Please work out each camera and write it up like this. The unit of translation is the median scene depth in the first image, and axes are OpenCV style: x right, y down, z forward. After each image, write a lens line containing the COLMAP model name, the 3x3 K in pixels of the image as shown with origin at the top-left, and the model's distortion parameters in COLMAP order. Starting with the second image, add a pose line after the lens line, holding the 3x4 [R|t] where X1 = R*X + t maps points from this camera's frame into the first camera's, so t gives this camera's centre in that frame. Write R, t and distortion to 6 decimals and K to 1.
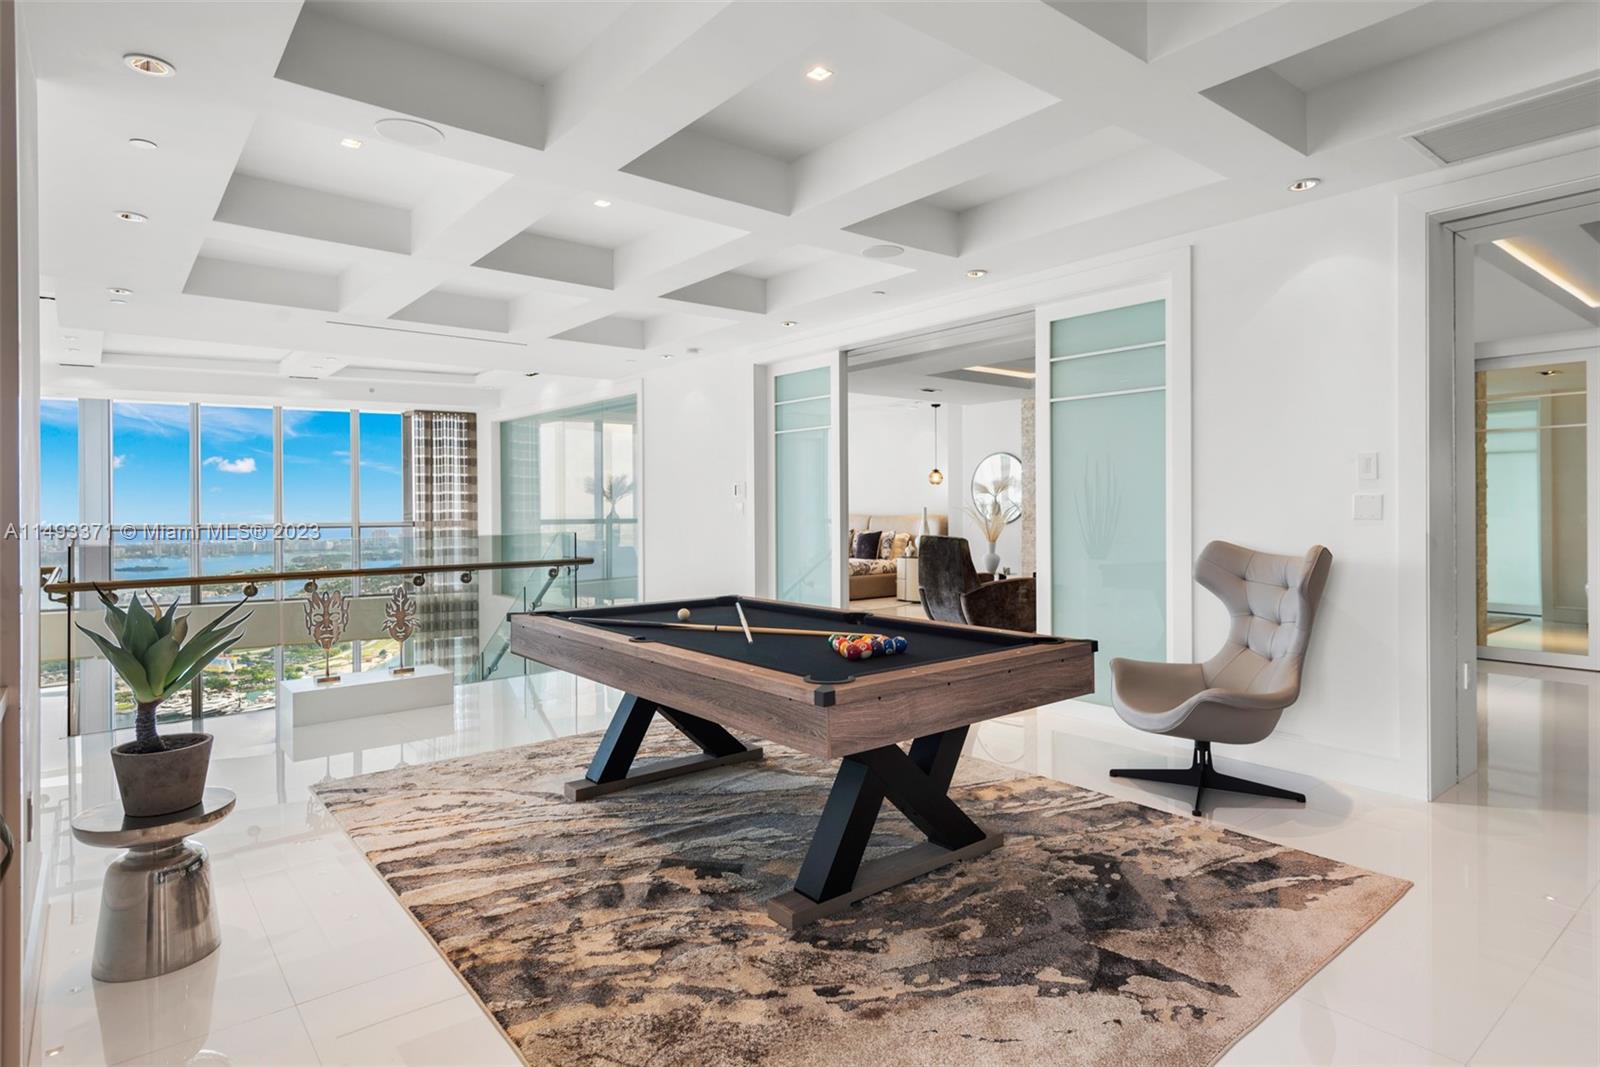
lens RADIAL K [[864.6, 0, 800.0], [0, 864.6, 533.5], [0, 0, 1]] dist [0.002503, 0.000317]
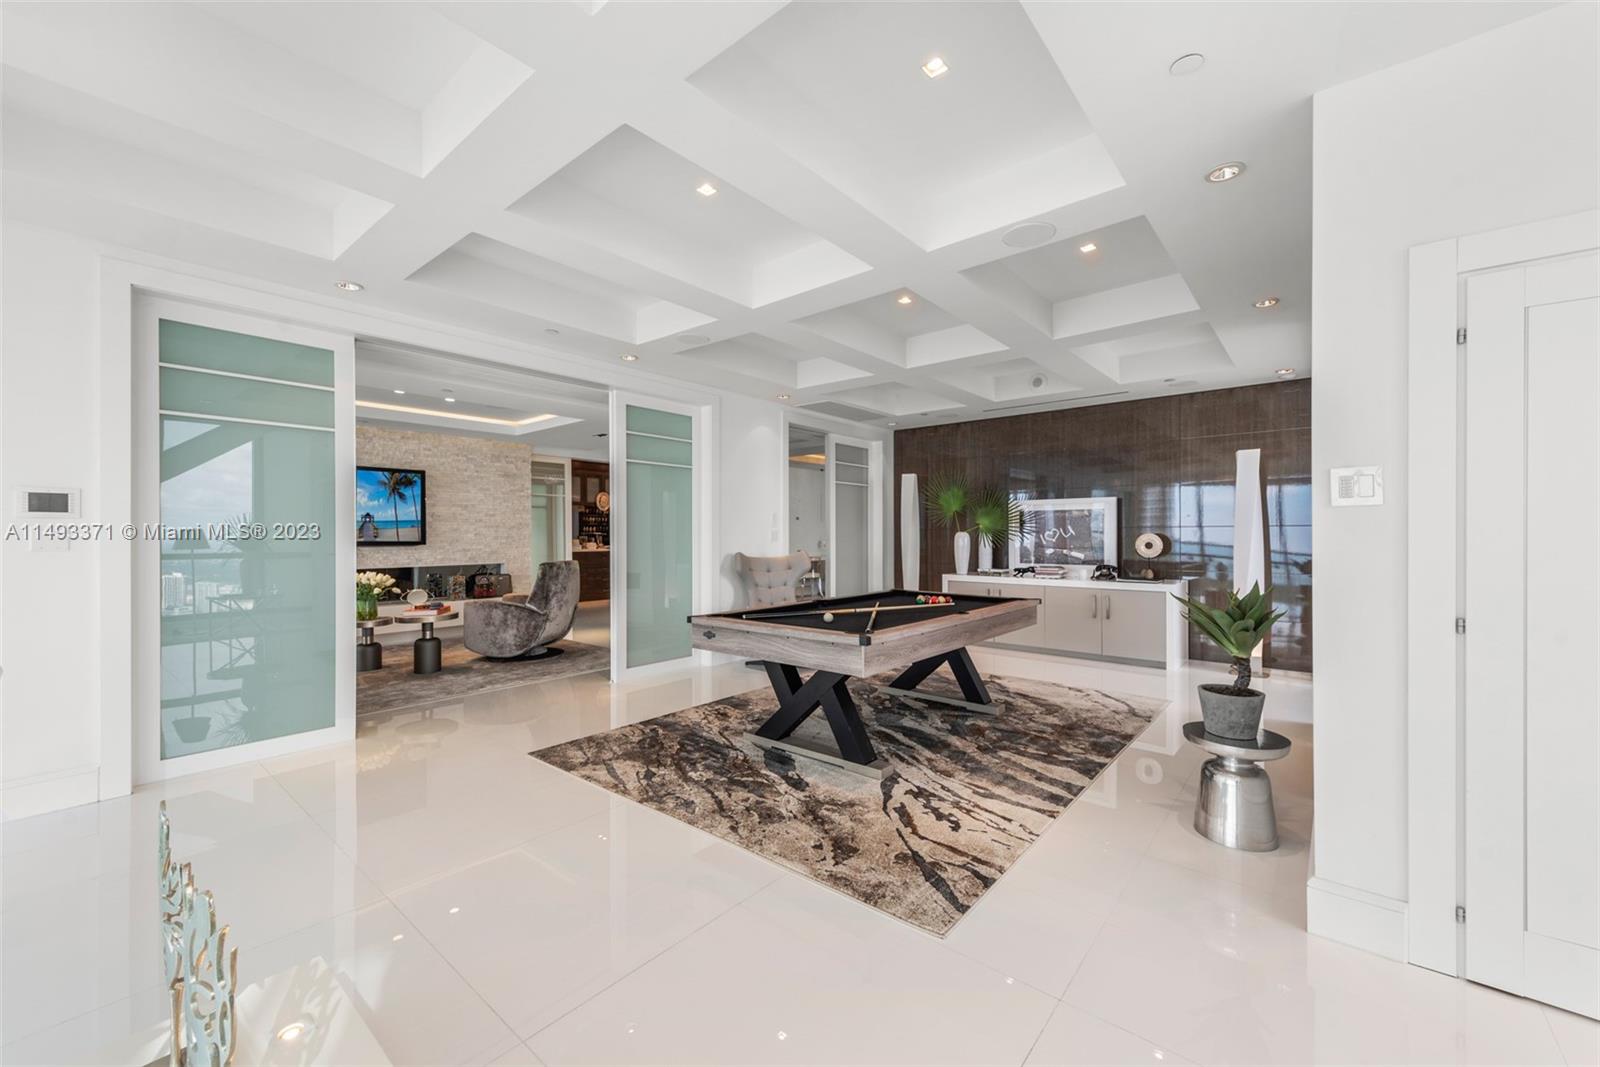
lens RADIAL K [[631.7, 0, 822.5], [0, 631.7, 534.3], [0, 0, 1]] dist [0.000953, 0.000063]
pose [[-0.207951, -0.002076, 0.978137, -1.219339], [0.027401, 0.999593, 0.007947, -0.044624], [-0.977755, 0.028455, -0.207809, 1.391909]]
